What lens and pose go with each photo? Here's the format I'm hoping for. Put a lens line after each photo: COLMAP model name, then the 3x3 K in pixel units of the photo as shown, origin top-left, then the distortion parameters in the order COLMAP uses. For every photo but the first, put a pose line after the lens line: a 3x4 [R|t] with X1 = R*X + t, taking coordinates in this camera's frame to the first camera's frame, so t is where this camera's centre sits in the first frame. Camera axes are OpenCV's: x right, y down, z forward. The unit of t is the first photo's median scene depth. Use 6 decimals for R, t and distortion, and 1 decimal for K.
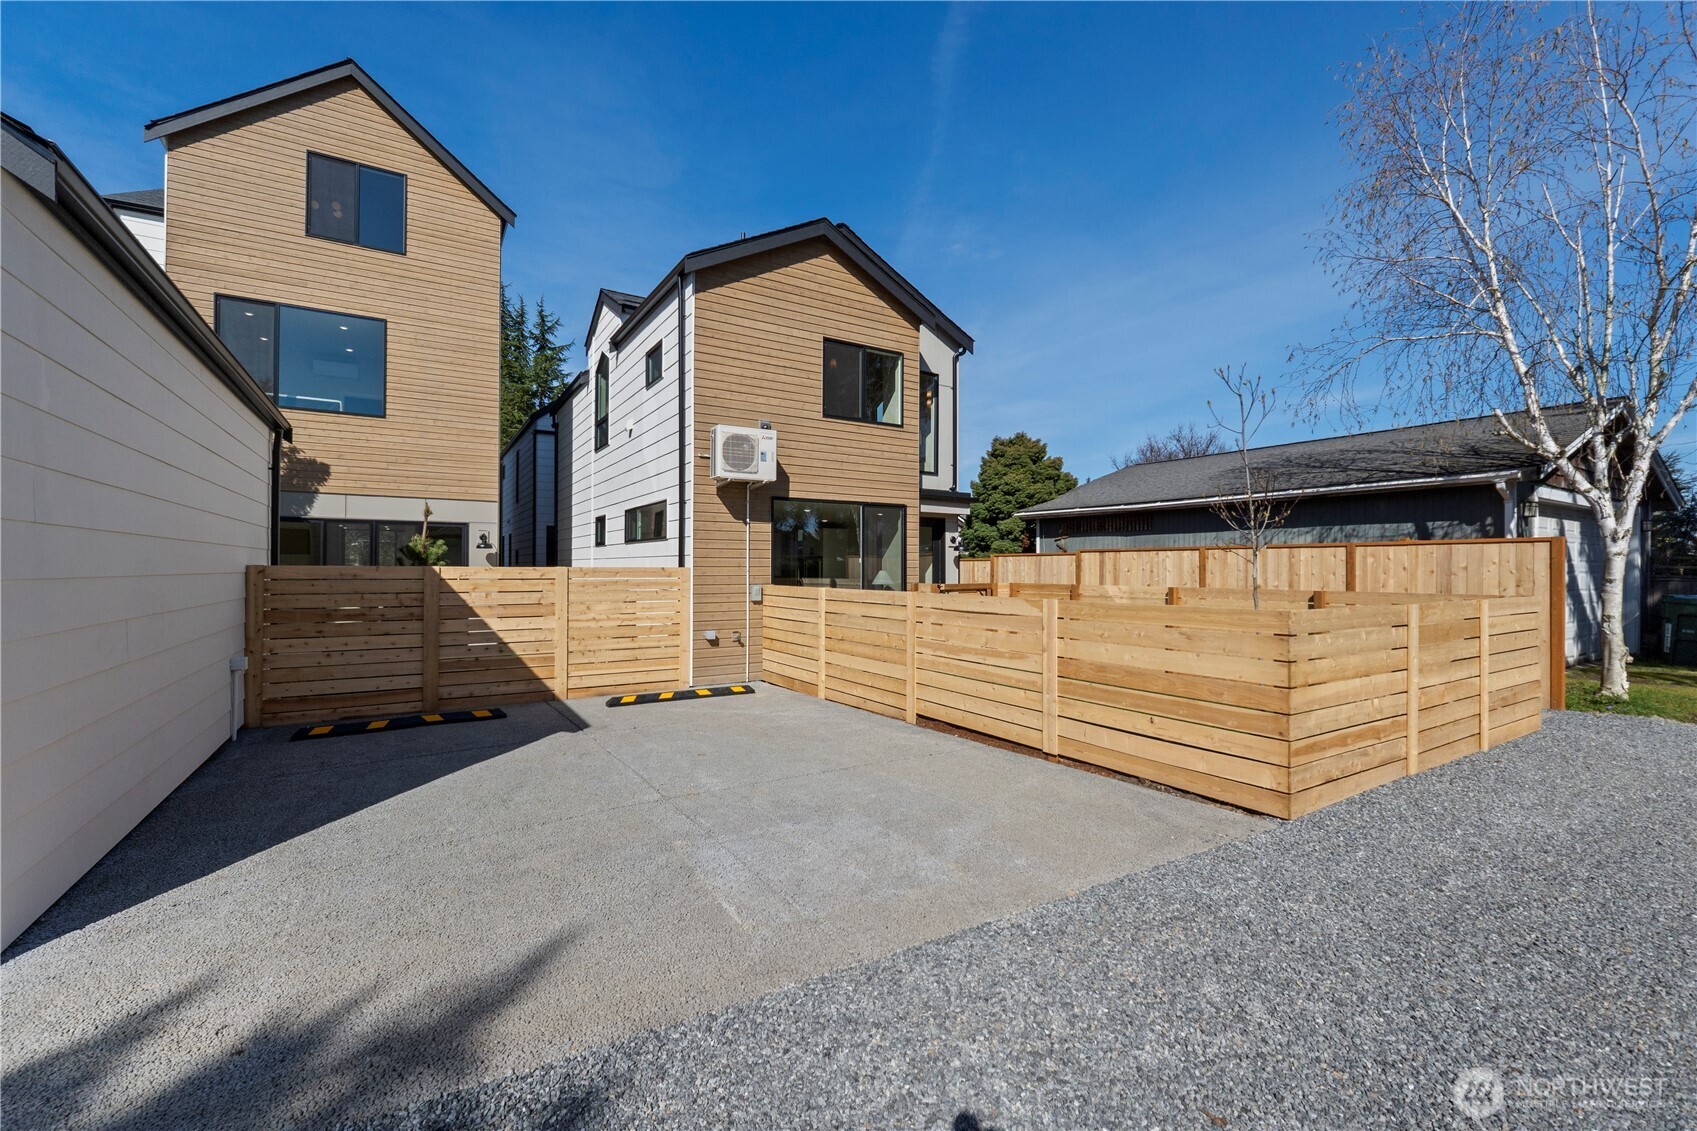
lens RADIAL K [[718.1, 0, 849.3], [0, 718.1, 576.9], [0, 0, 1]] dist [0.000738, 0.000044]
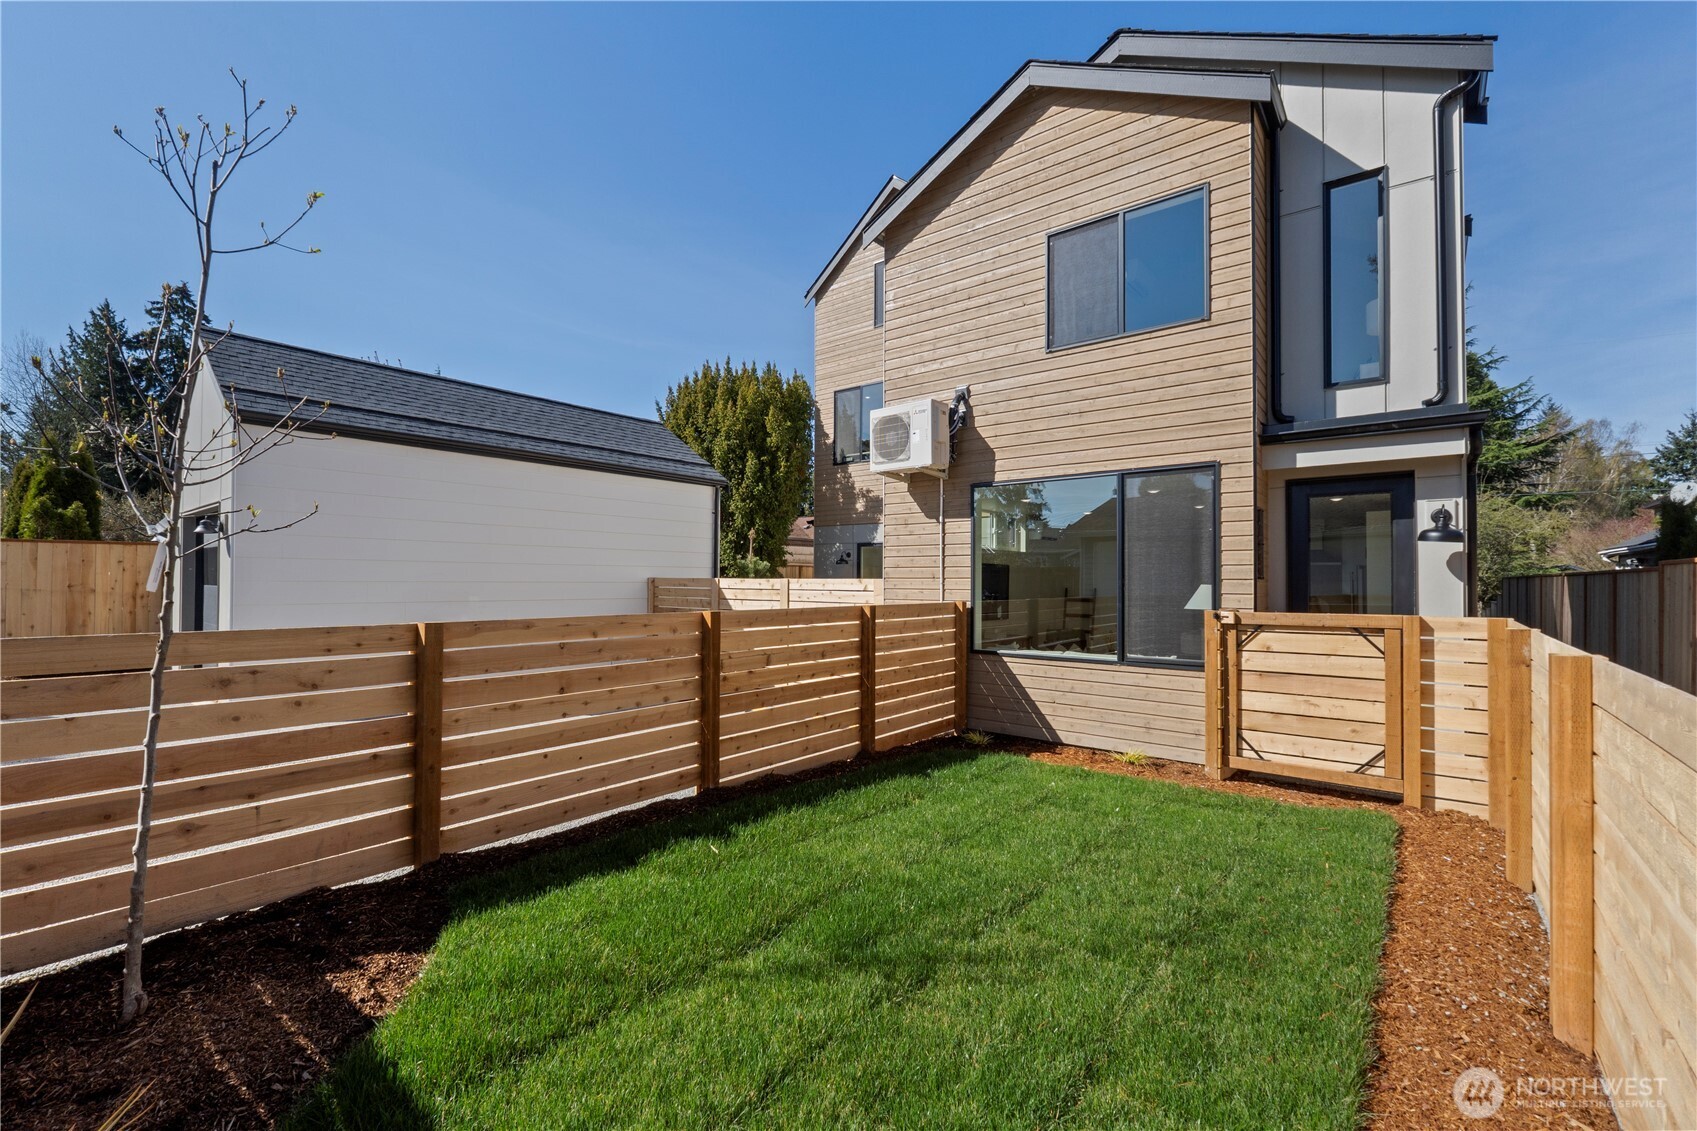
lens RADIAL K [[718.1, 0, 849.3], [0, 718.1, 576.9], [0, 0, 1]] dist [0.000738, 0.000044]
pose [[0.324955, -0.004993, -0.945716, 0.457771], [-0.011085, 0.999897, -0.009088, -0.005770], [0.945665, 0.013436, 0.324866, 0.525996]]
